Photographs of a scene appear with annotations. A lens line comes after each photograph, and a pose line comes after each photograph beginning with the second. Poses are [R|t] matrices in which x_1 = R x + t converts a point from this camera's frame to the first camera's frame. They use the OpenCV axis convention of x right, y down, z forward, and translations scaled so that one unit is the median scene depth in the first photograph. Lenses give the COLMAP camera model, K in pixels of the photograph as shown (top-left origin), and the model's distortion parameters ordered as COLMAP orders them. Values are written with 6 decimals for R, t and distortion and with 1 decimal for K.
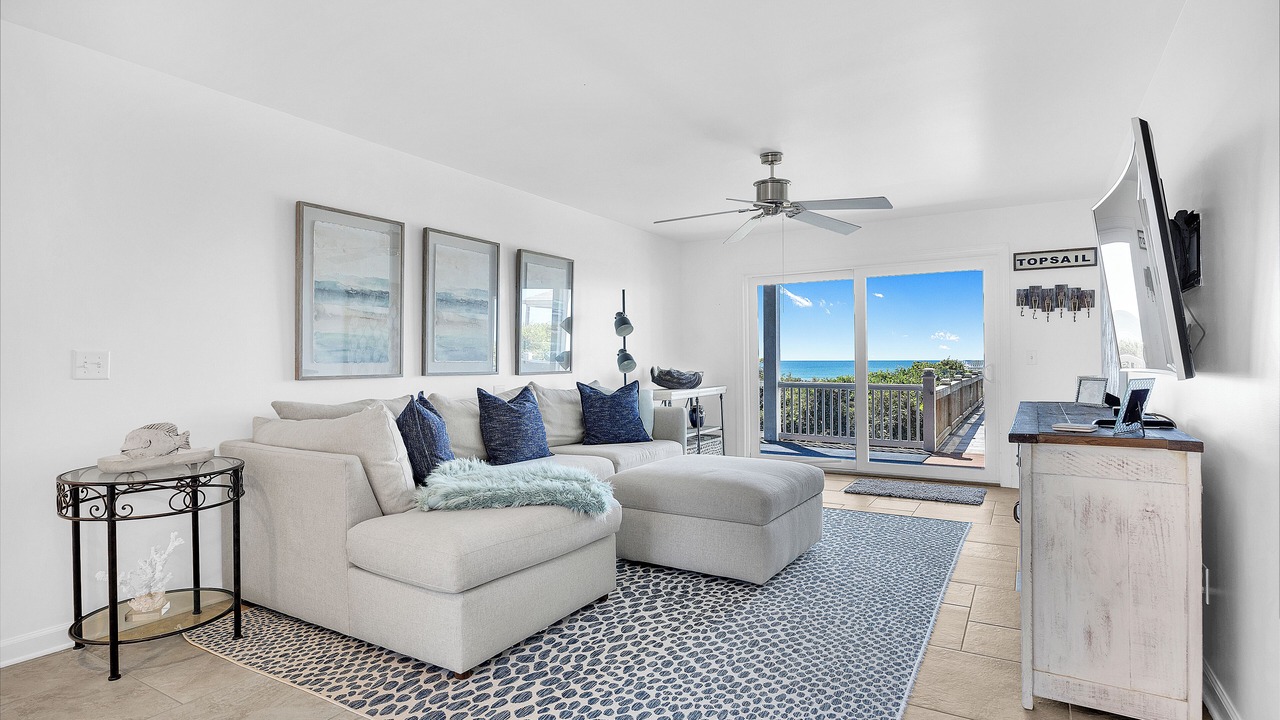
lens RADIAL K [[639.0, 0, 640.9], [0, 639.0, 362.2], [0, 0, 1]] dist [0.000122, -0.000073]
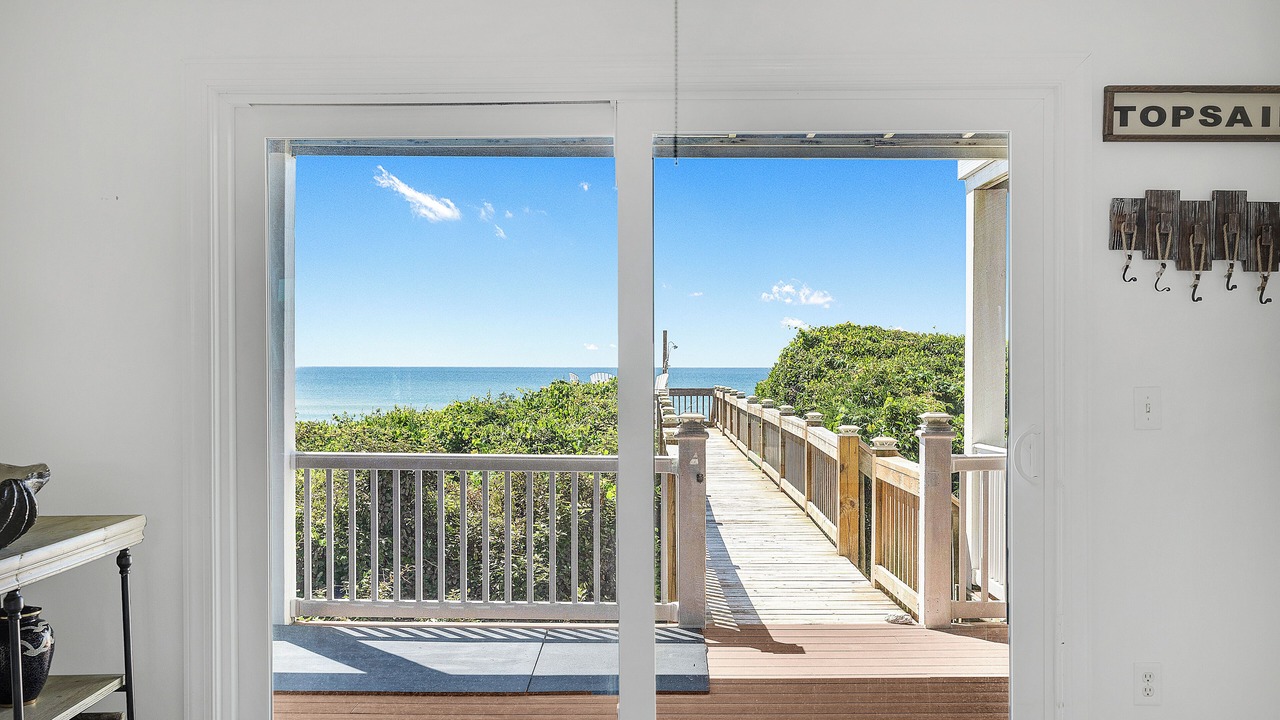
lens RADIAL K [[1225.0, 0, 638.4], [0, 1225.0, 363.4], [0, 0, 1]] dist [0.016631, 0.000000]
pose [[0.851418, 0.000851, 0.524486, 0.056464], [-0.004615, 0.999972, 0.005870, -0.033101], [-0.524467, -0.007418, 0.851399, 0.602572]]
